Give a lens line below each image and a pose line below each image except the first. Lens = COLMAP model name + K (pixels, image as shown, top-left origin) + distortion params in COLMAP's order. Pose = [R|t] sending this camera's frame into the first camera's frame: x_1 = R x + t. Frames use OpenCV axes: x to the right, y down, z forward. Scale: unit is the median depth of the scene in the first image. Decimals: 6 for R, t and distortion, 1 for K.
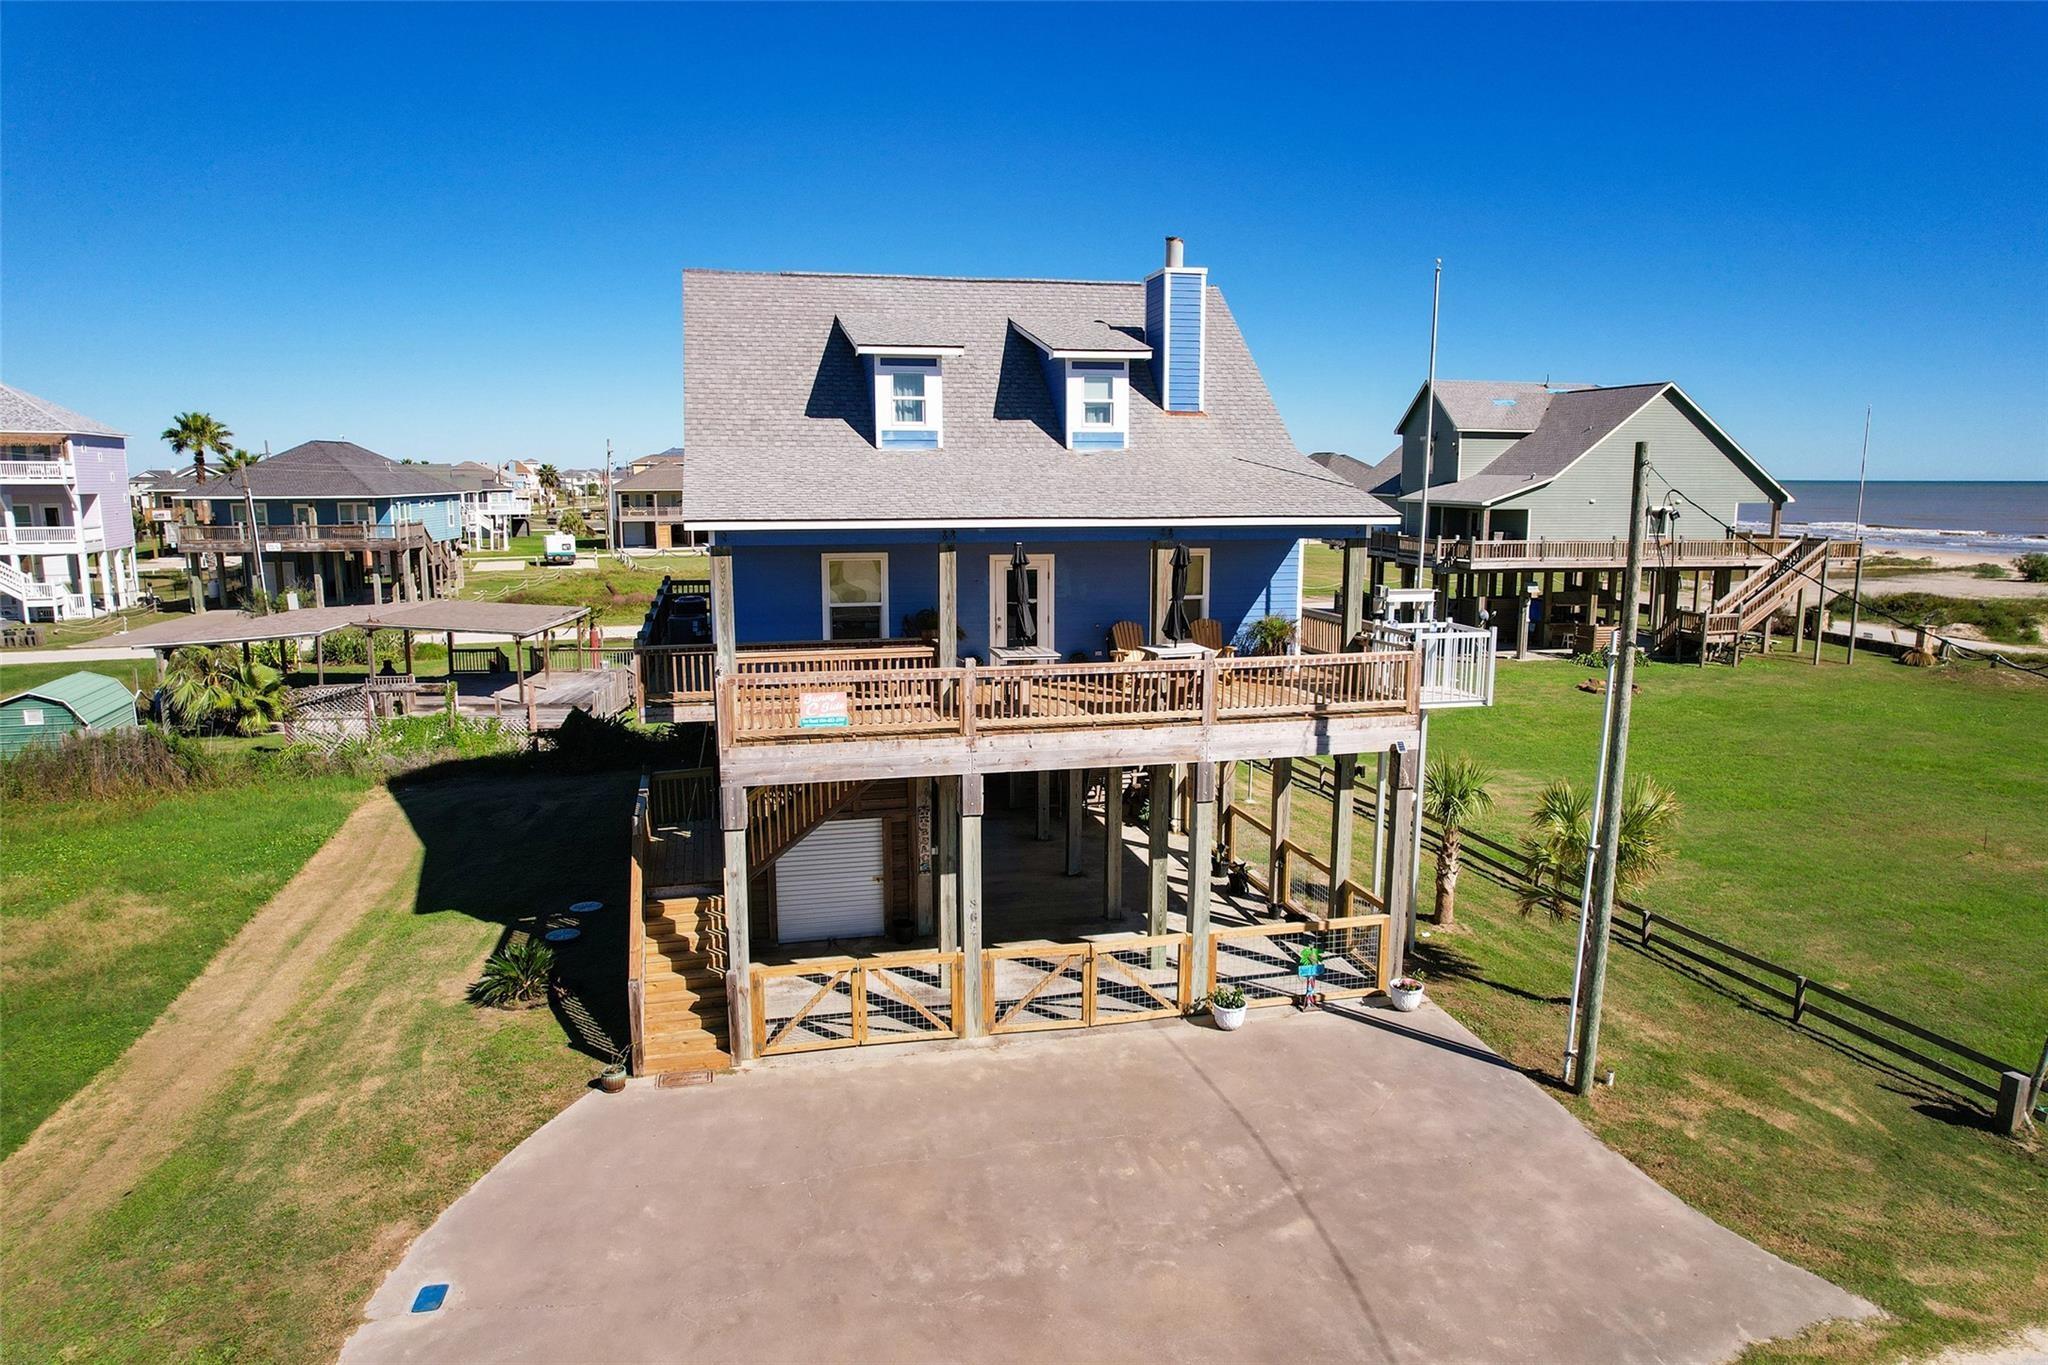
lens RADIAL K [[1311.1, 0, 1033.0], [0, 1311.1, 696.9], [0, 0, 1]] dist [-0.076328, 0.071947]
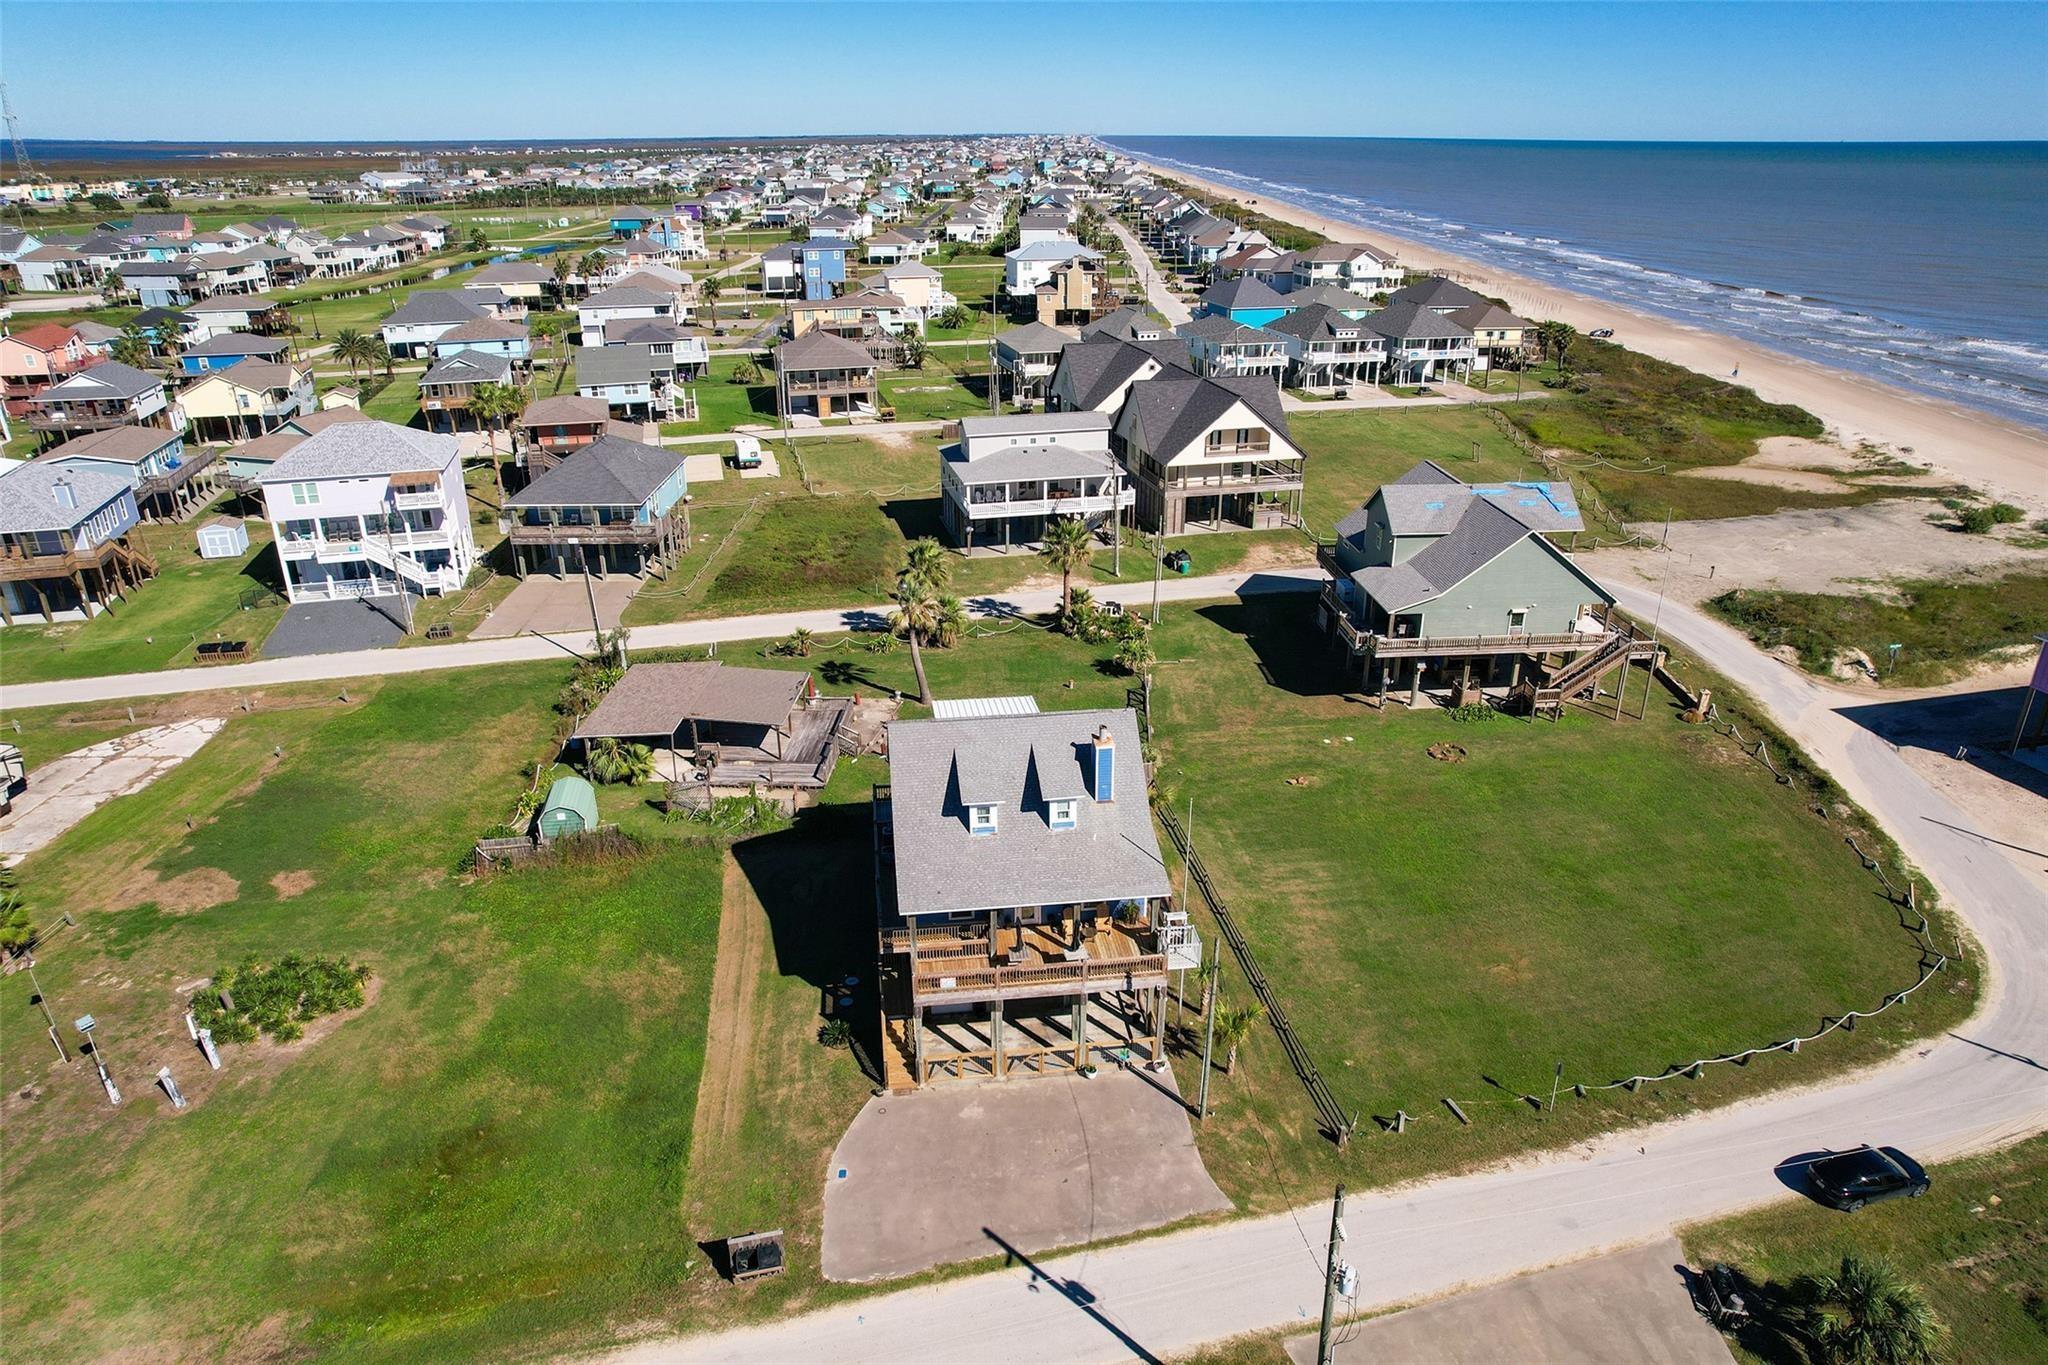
lens RADIAL K [[1311.1, 0, 1033.0], [0, 1311.1, 696.9], [0, 0, 1]] dist [-0.076328, 0.071947]
pose [[0.994305, 0.040887, -0.098415, 0.268500], [-0.016065, 0.970426, 0.240862, -1.214787], [0.105353, -0.237909, 0.965557, -1.526680]]
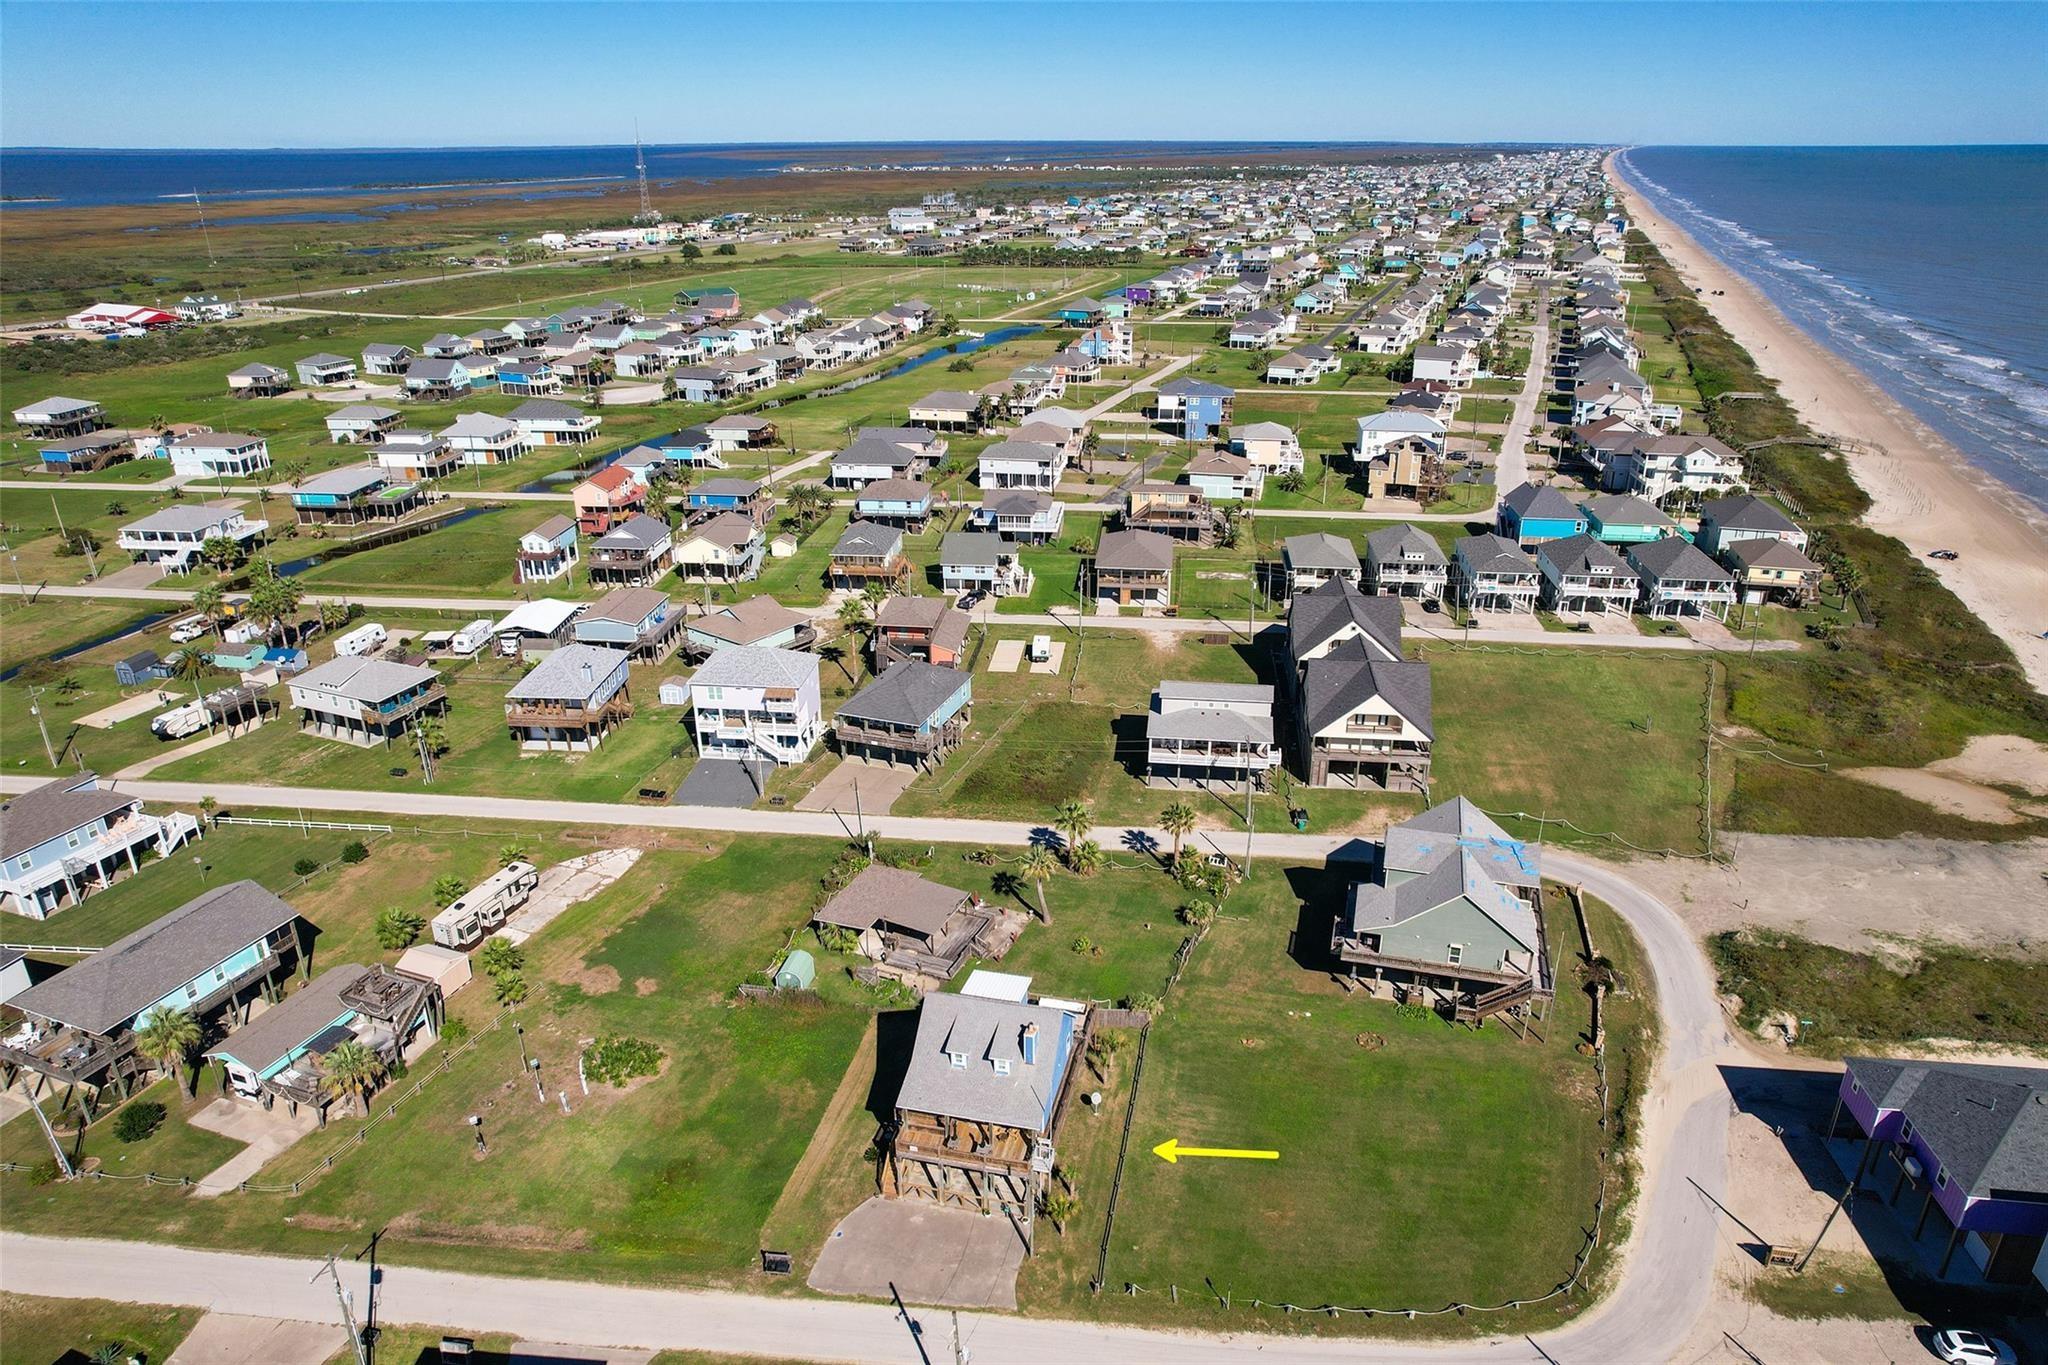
lens RADIAL K [[1311.1, 0, 1033.0], [0, 1311.1, 696.9], [0, 0, 1]] dist [-0.076328, 0.071947]
pose [[0.892654, 0.176390, -0.414796, 2.046120], [-0.072876, 0.964621, 0.253369, -2.987972], [0.444812, -0.195942, 0.873927, -2.935847]]
